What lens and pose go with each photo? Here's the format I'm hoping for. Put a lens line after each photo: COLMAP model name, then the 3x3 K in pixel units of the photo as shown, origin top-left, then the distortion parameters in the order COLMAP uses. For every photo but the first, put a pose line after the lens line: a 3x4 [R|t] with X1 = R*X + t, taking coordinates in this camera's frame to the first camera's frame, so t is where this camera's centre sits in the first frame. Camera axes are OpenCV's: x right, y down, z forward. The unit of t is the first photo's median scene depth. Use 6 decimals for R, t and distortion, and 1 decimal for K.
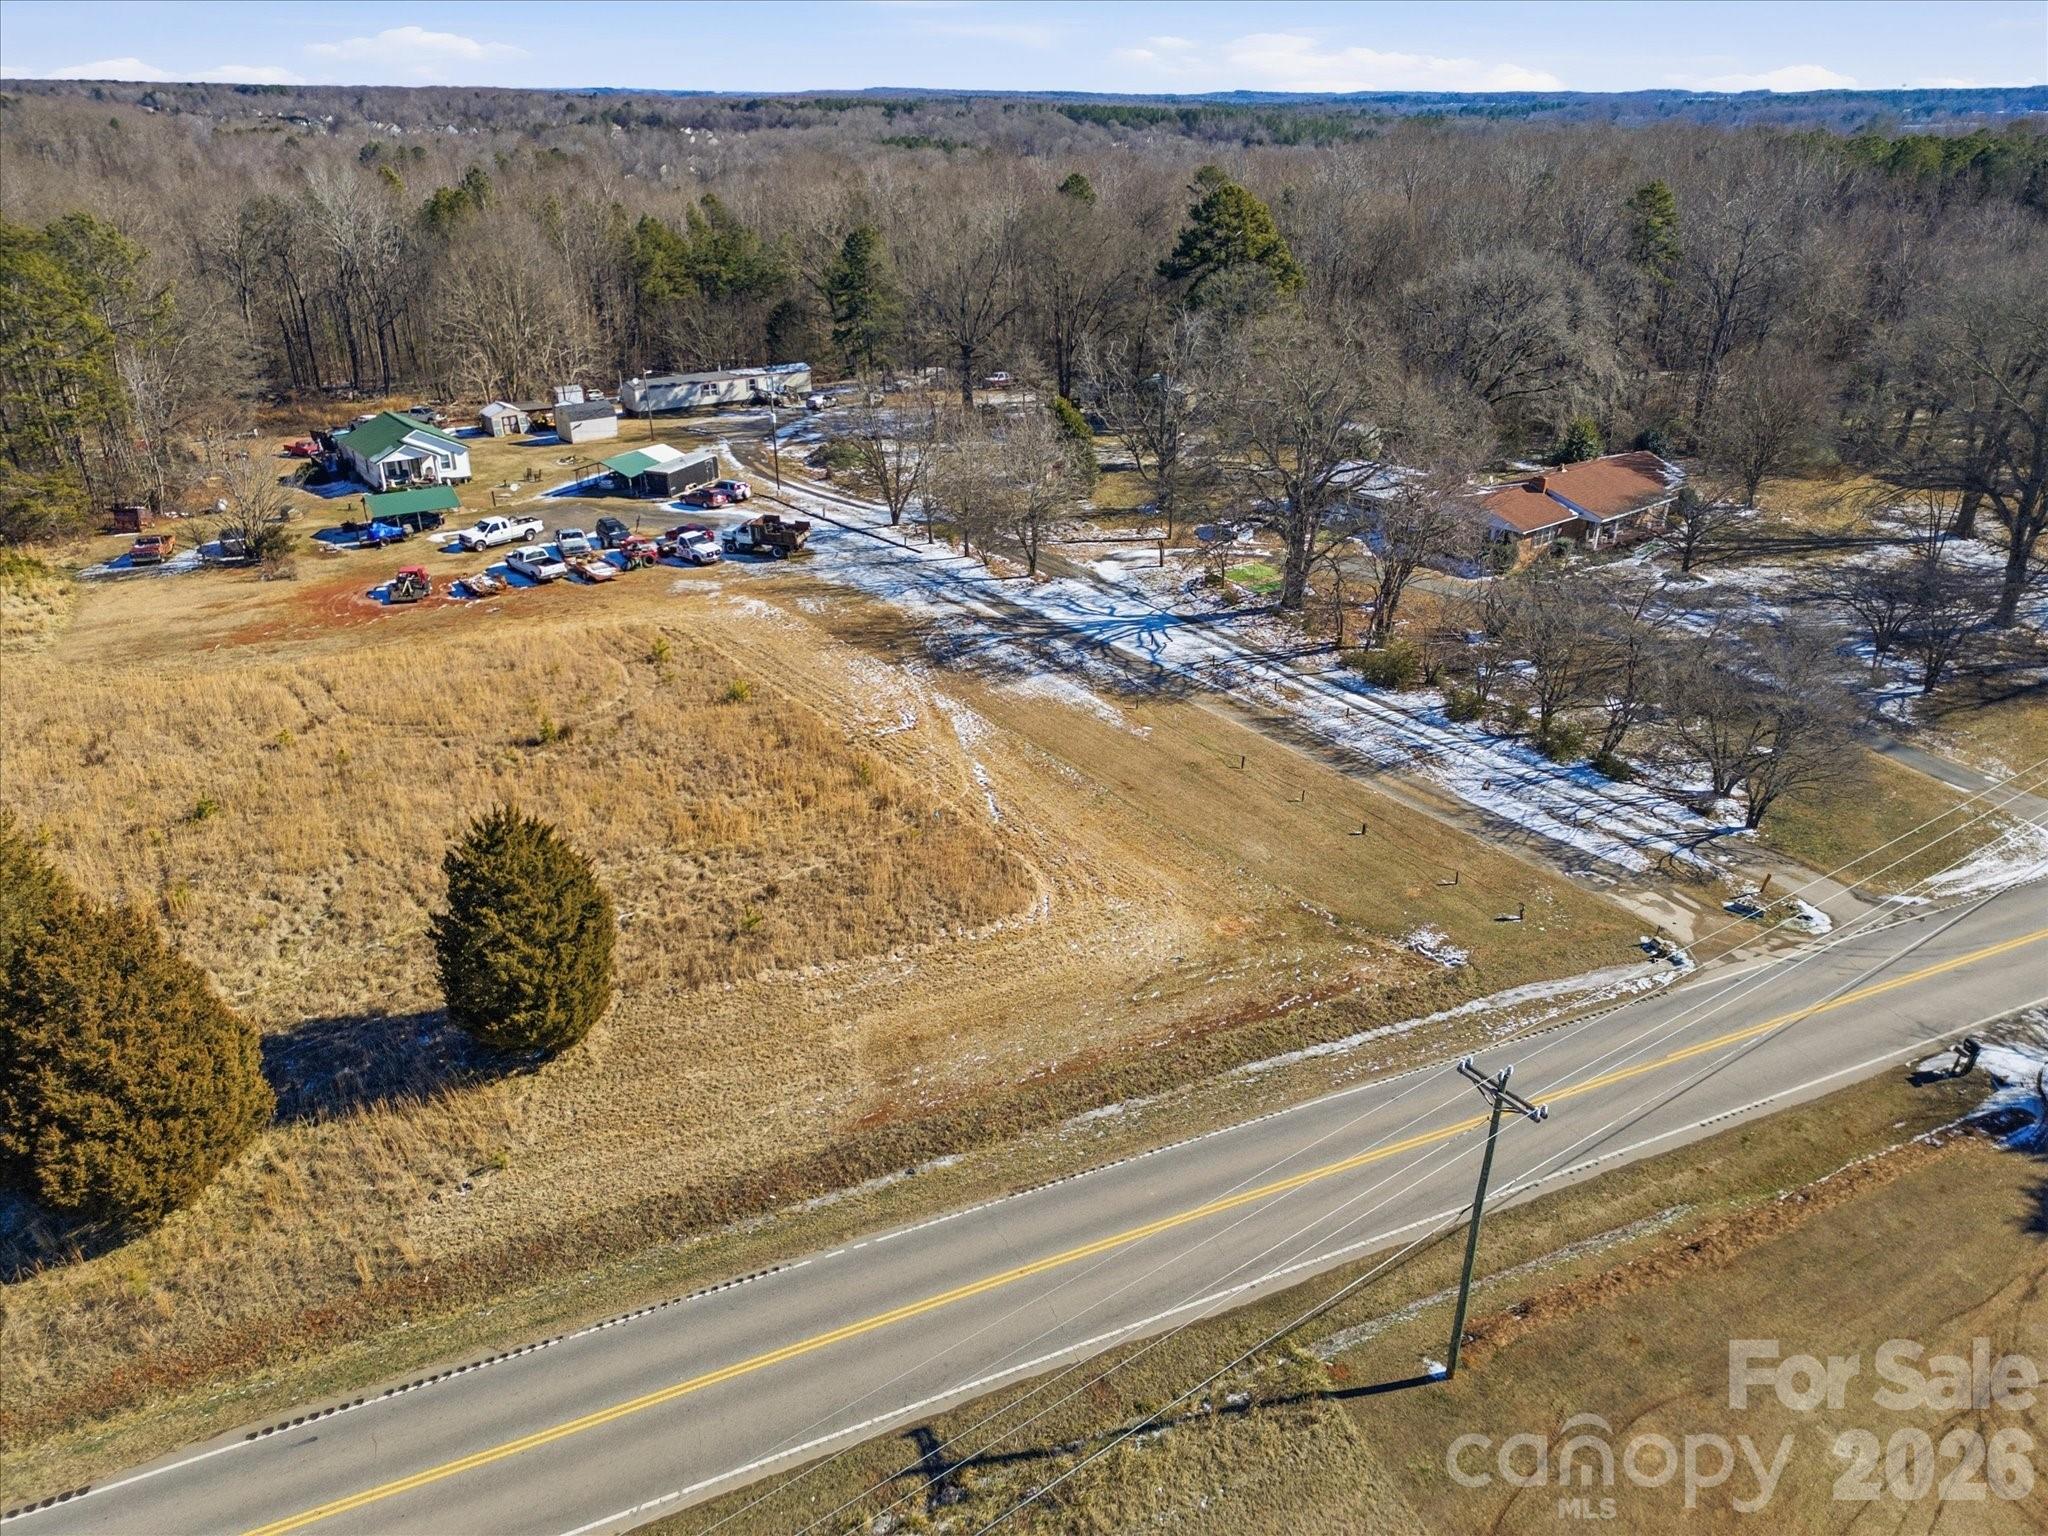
lens RADIAL K [[1418.3, 0, 1022.5], [0, 1418.3, 763.3], [0, 0, 1]] dist [0.087423, -0.073335]
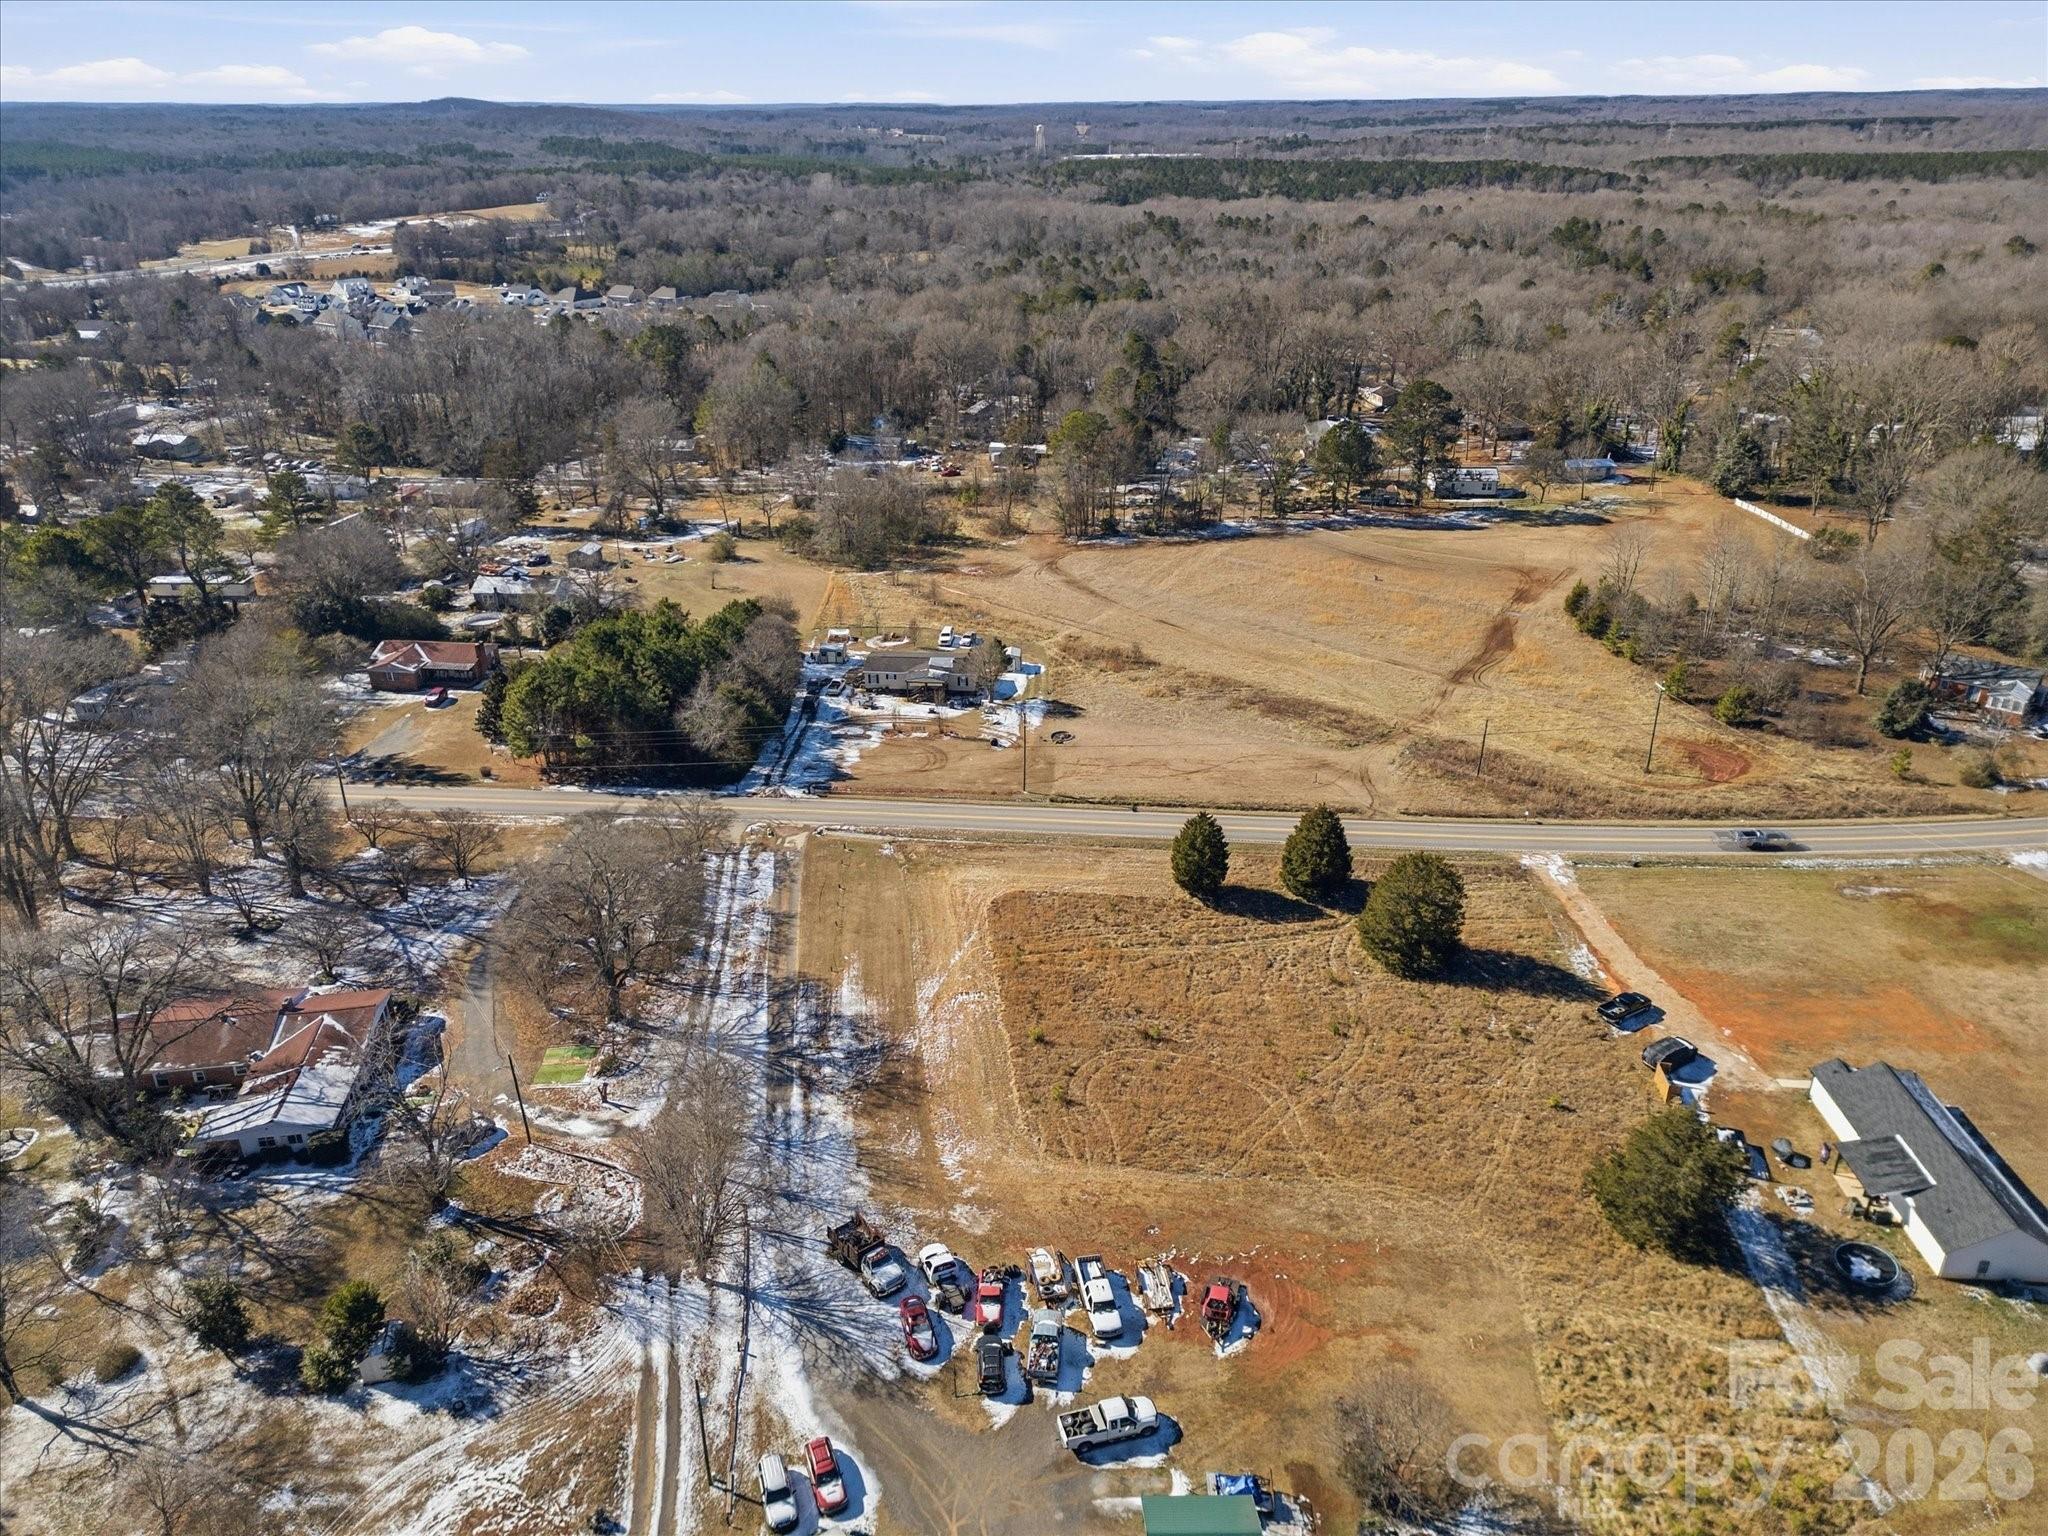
lens RADIAL K [[1418.3, 0, 1029.5], [0, 1418.3, 780.2], [0, 0, 1]] dist [0.087423, -0.073335]
pose [[-0.862624, -0.216336, 0.457251, -1.006868], [0.215453, 0.660708, 0.719058, -1.615062], [-0.457668, 0.718793, -0.523333, 1.931614]]
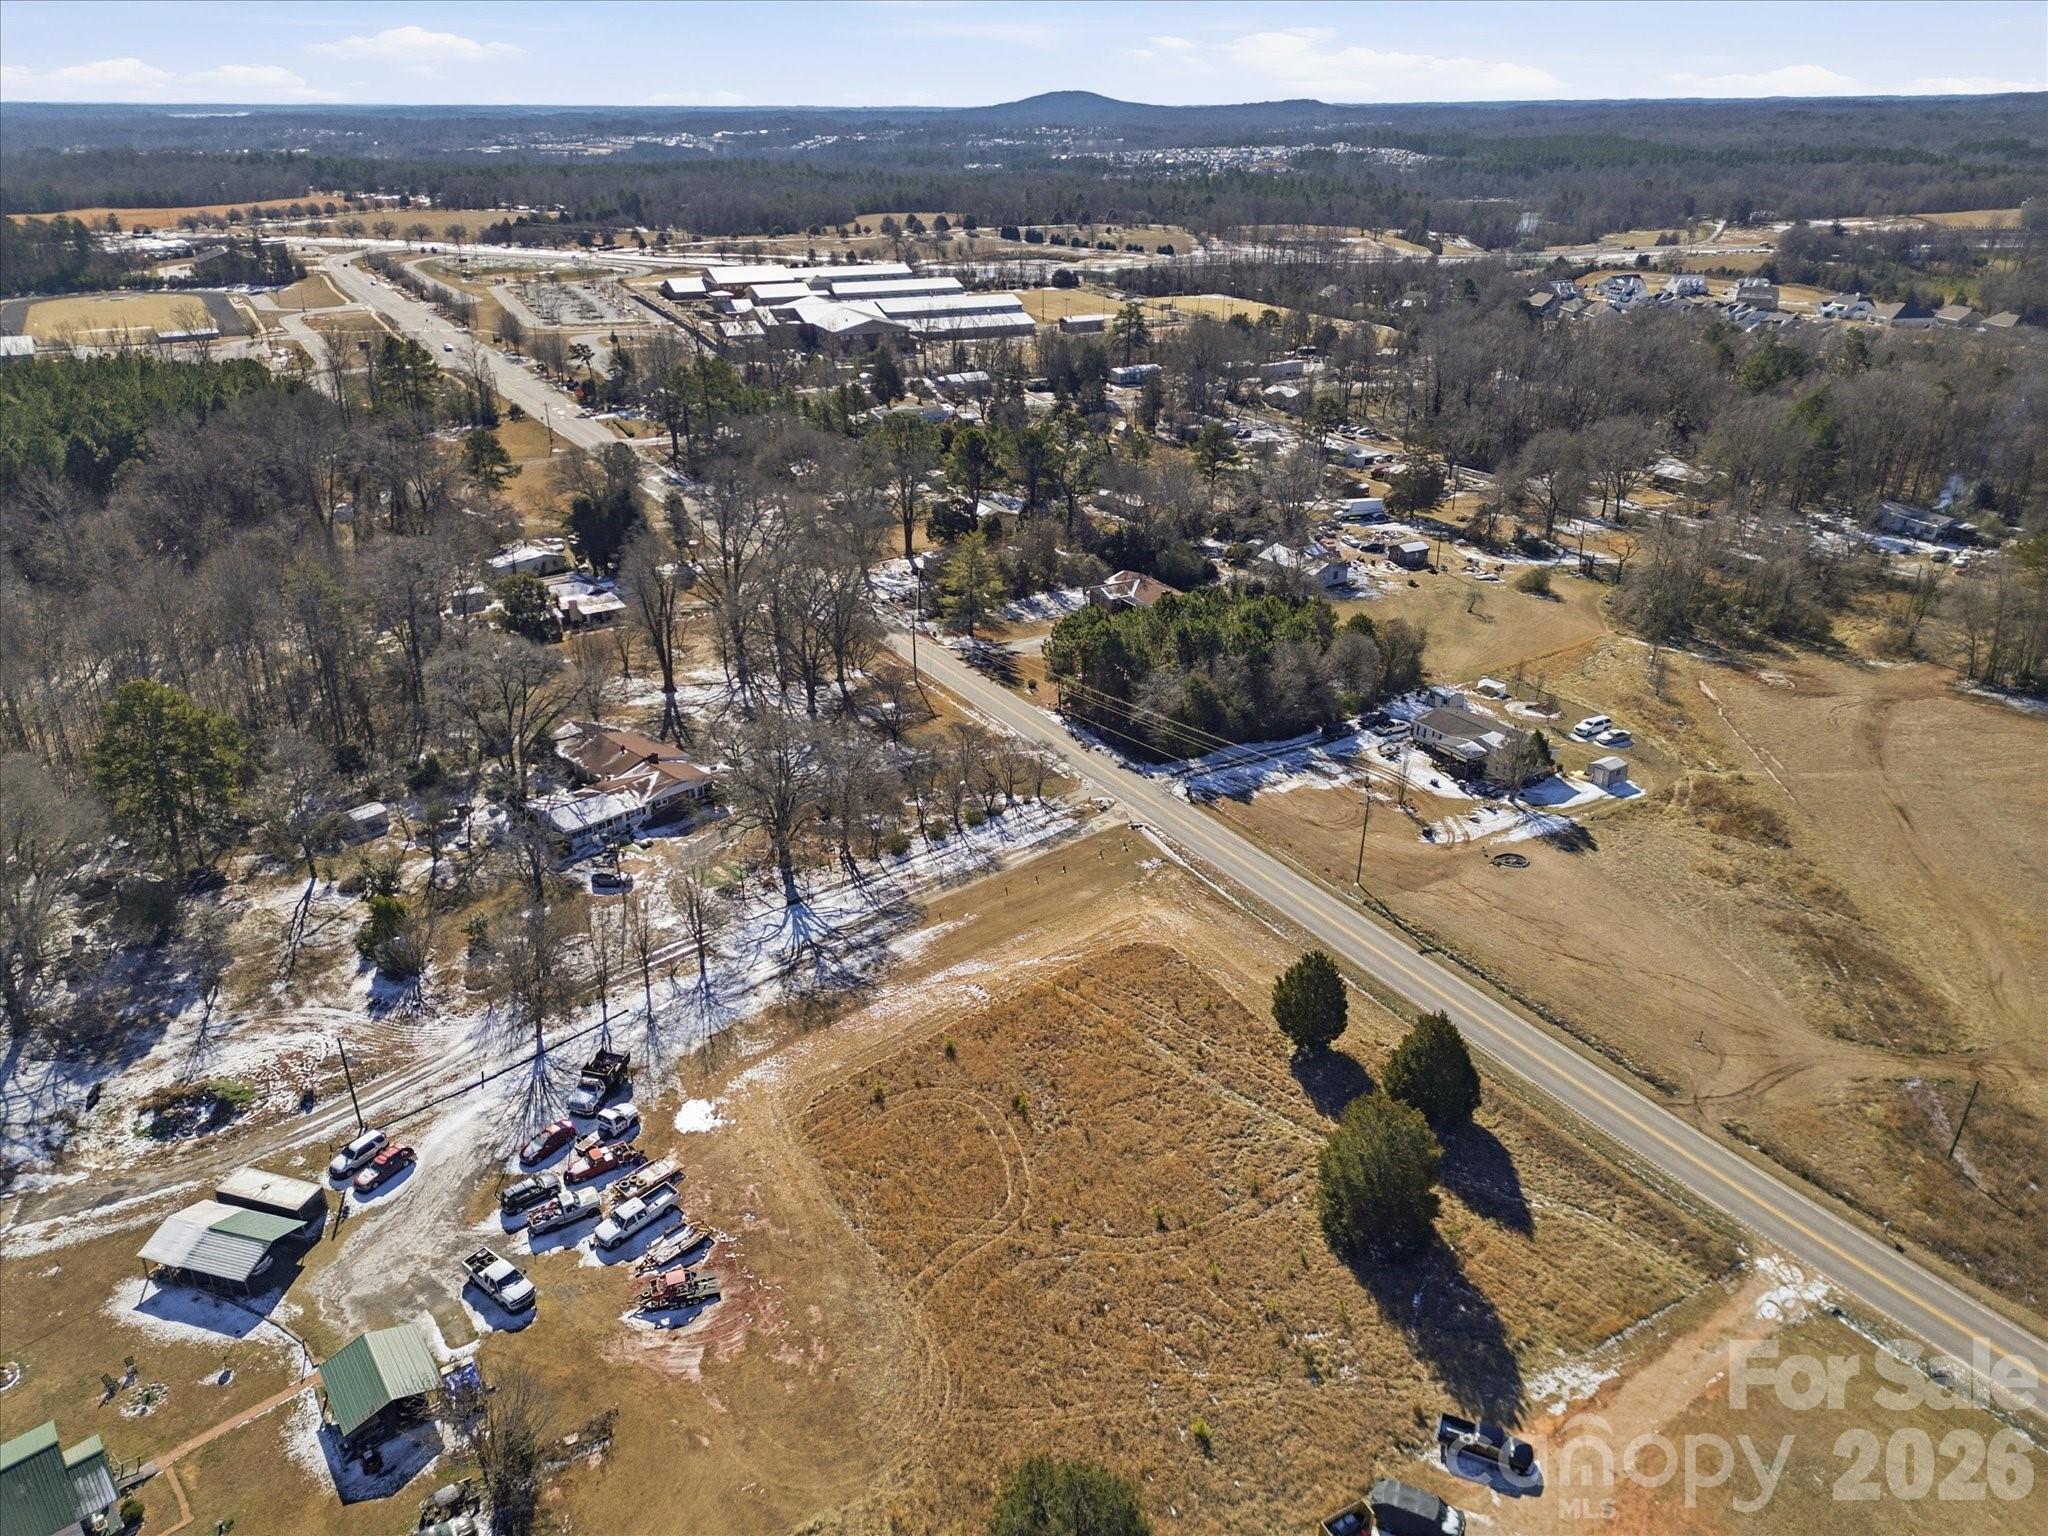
lens RADIAL K [[1418.3, 0, 1012.5], [0, 1418.3, 784.6], [0, 0, 1]] dist [0.087423, -0.073335]
pose [[-0.089650, -0.432165, 0.897327, -1.751614], [0.422864, 0.799203, 0.427154, -1.079268], [-0.901748, 0.417742, 0.111098, 0.778095]]
